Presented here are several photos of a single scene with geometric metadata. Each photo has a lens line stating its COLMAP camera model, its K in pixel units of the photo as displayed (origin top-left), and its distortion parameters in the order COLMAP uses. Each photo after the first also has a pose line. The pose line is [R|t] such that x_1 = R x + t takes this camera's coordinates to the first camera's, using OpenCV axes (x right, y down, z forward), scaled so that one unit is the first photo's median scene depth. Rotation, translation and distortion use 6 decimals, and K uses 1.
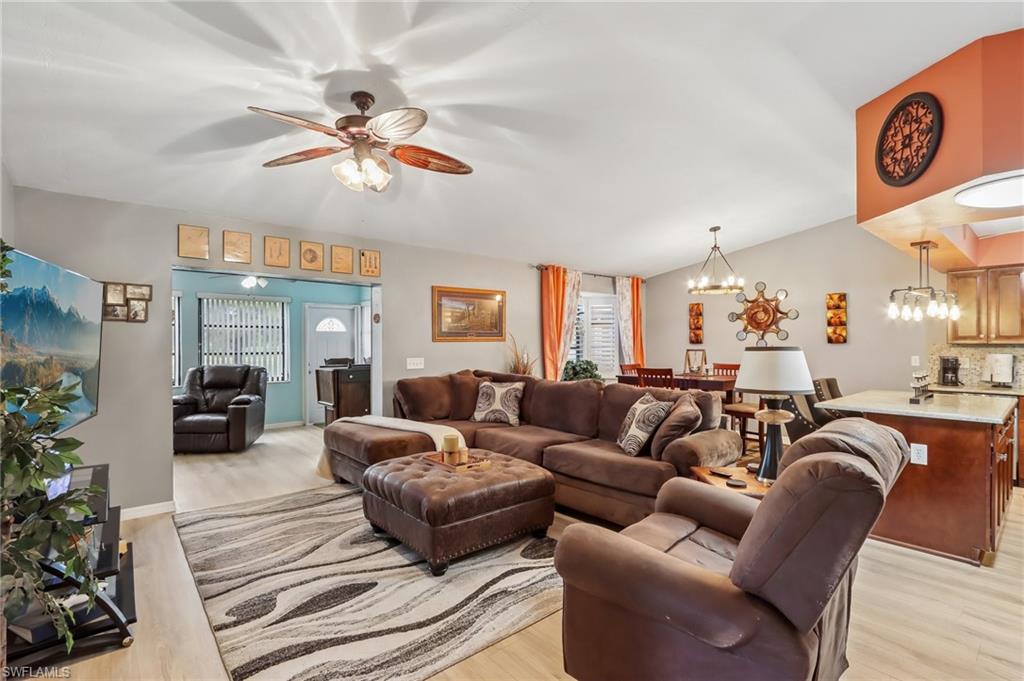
lens RADIAL K [[479.1, 0, 507.1], [0, 479.1, 344.5], [0, 0, 1]] dist [-0.012180, 0.000398]
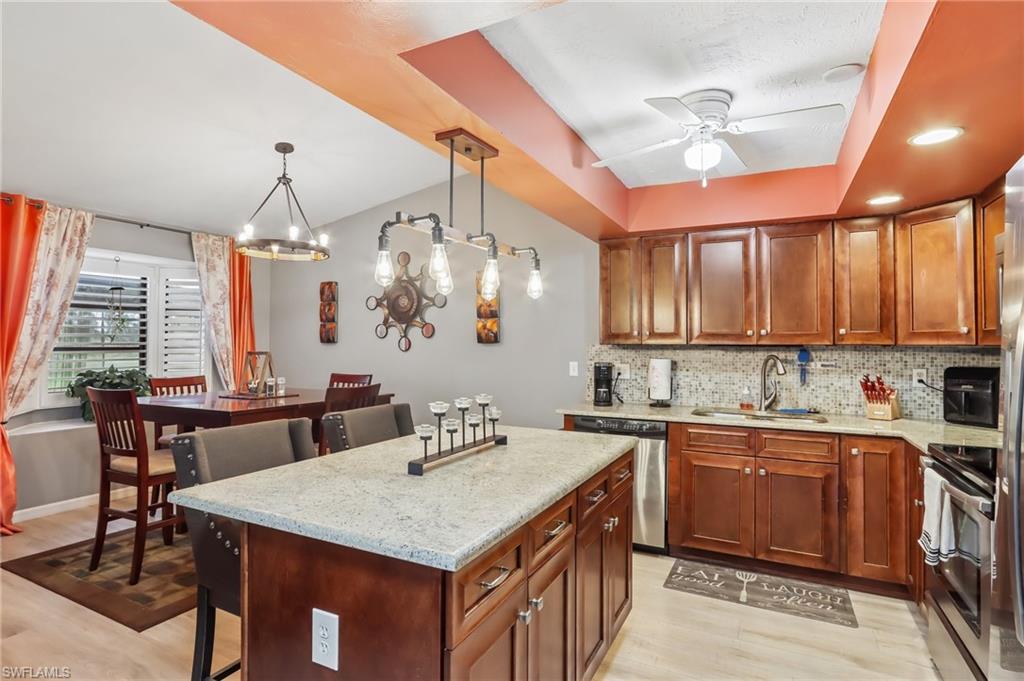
lens RADIAL K [[525.2, 0, 510.6], [0, 525.2, 334.7], [0, 0, 1]] dist [-0.011770, 0.000584]
pose [[0.922245, 0.013103, 0.386385, 0.446093], [-0.005349, 0.999762, -0.021138, 0.001131], [-0.386570, 0.017428, 0.922095, 0.300327]]
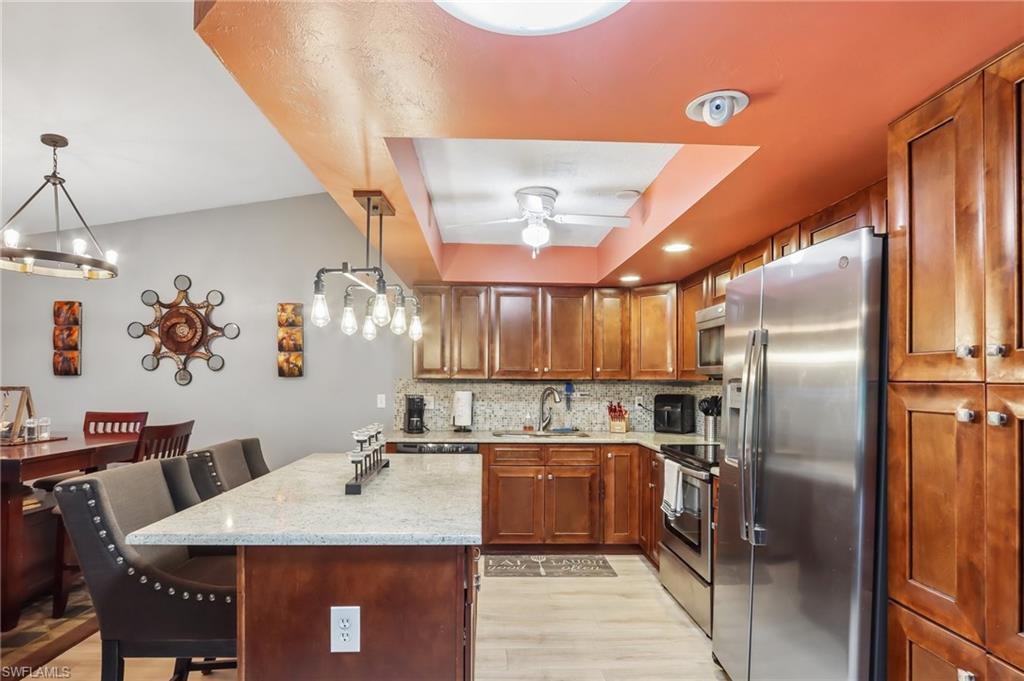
lens RADIAL K [[523.7, 0, 504.1], [0, 523.7, 375.3], [0, 0, 1]] dist [-0.012616, 0.000355]
pose [[0.618995, 0.011357, 0.785313, 0.307131], [-0.006585, 0.999935, -0.009270, 0.000081], [-0.785367, 0.000567, 0.619030, 0.311588]]
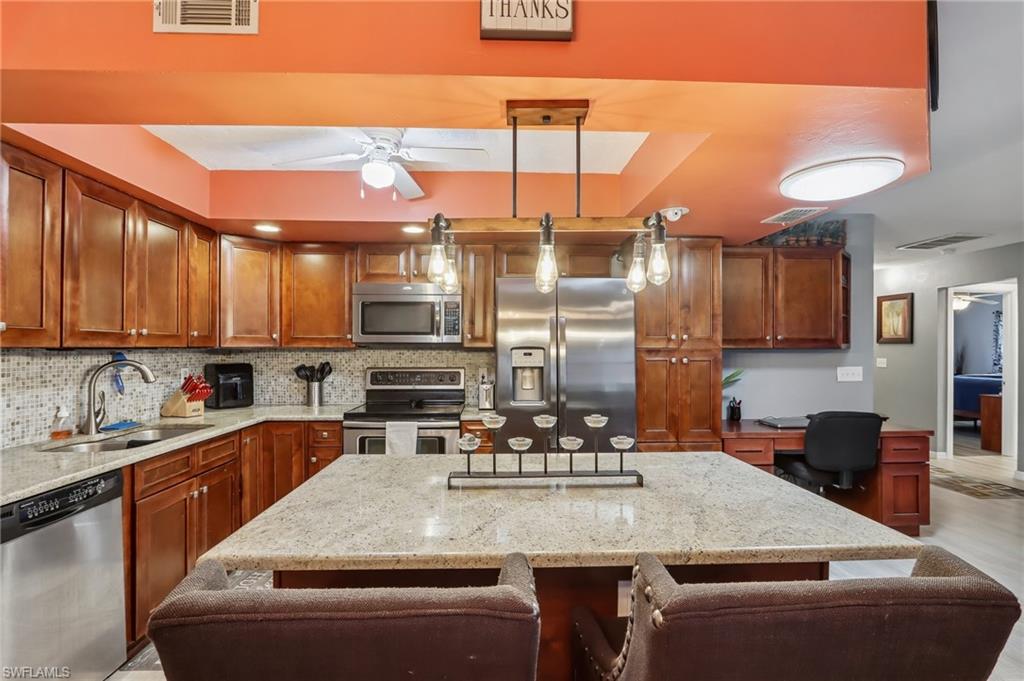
lens RADIAL K [[479.1, 0, 507.1], [0, 479.1, 344.5], [0, 0, 1]] dist [-0.012180, 0.000398]
pose [[-0.780428, 0.004349, 0.625231, 0.403981], [0.001360, 0.999985, -0.005258, -0.001190], [-0.625244, -0.003253, -0.780422, 0.848566]]
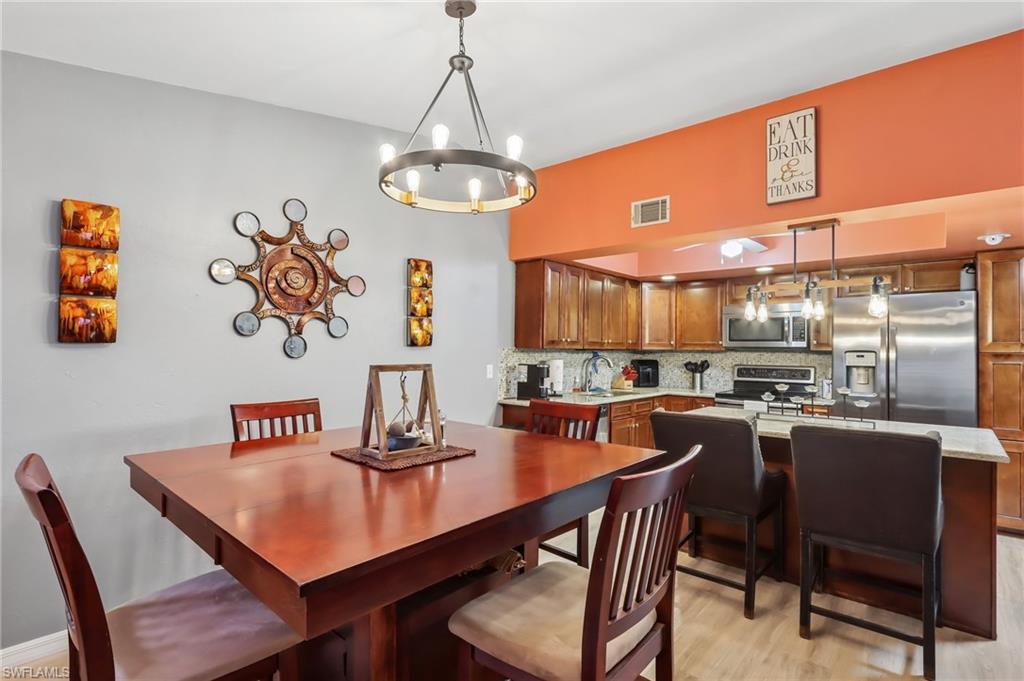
lens RADIAL K [[494.3, 0, 508.4], [0, 494.3, 345.9], [0, 0, 1]] dist [-0.012275, 0.000069]
pose [[-0.133676, 0.006041, 0.991007, 0.089281], [-0.006562, 0.999954, -0.006981, 0.000188], [-0.991003, -0.007436, -0.133631, 1.010670]]
